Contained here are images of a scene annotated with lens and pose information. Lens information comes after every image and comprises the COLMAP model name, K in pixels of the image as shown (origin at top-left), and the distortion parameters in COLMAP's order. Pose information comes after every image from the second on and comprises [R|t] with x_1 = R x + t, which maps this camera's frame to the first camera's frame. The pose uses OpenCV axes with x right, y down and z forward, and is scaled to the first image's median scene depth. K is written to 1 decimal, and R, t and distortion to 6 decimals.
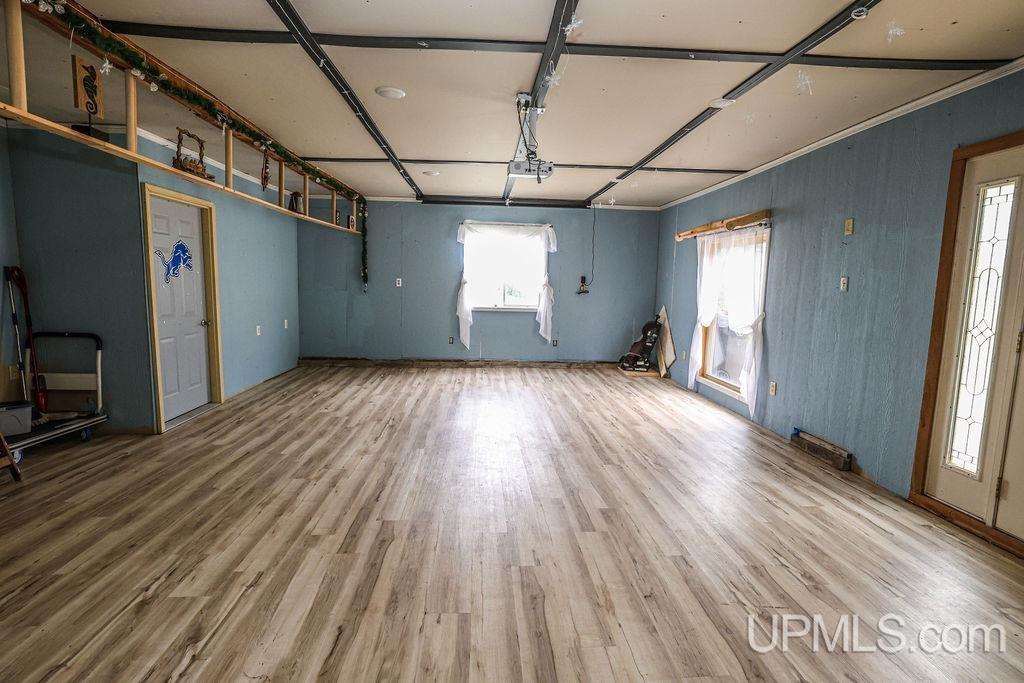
lens RADIAL K [[465.4, 0, 512.0], [0, 465.4, 341.5], [0, 0, 1]] dist [-0.047149, 0.022922]
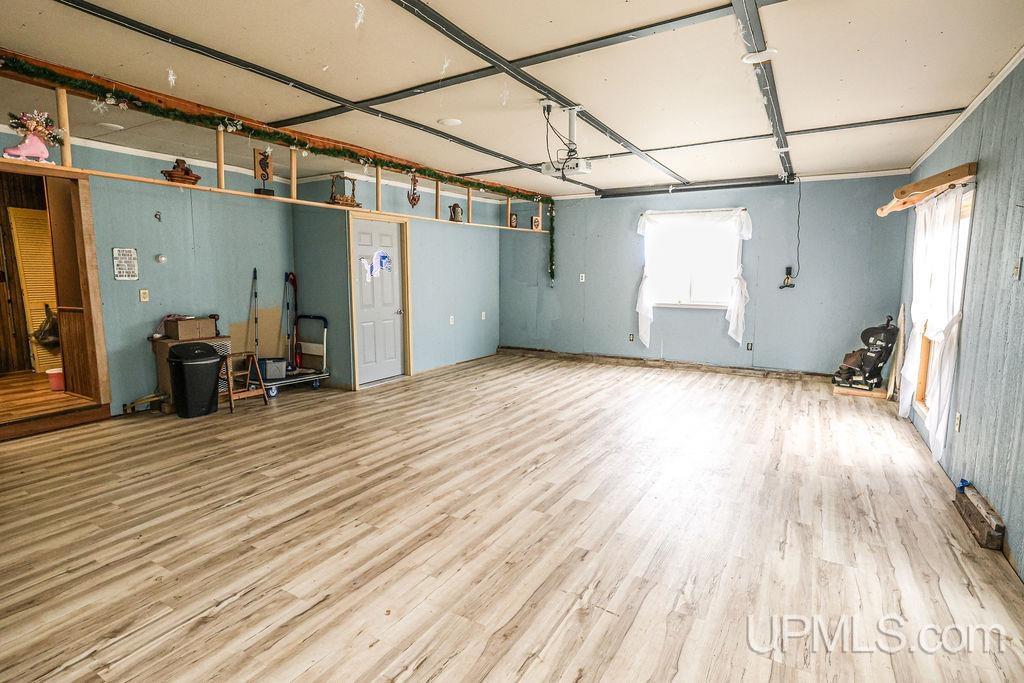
lens RADIAL K [[504.1, 0, 512.0], [0, 504.1, 341.5], [0, 0, 1]] dist [-0.044071, 0.024862]
pose [[0.828274, 0.051781, -0.557925, 0.466393], [-0.052273, 0.998519, 0.015070, 0.006013], [0.557879, 0.016682, 0.829755, 0.004440]]
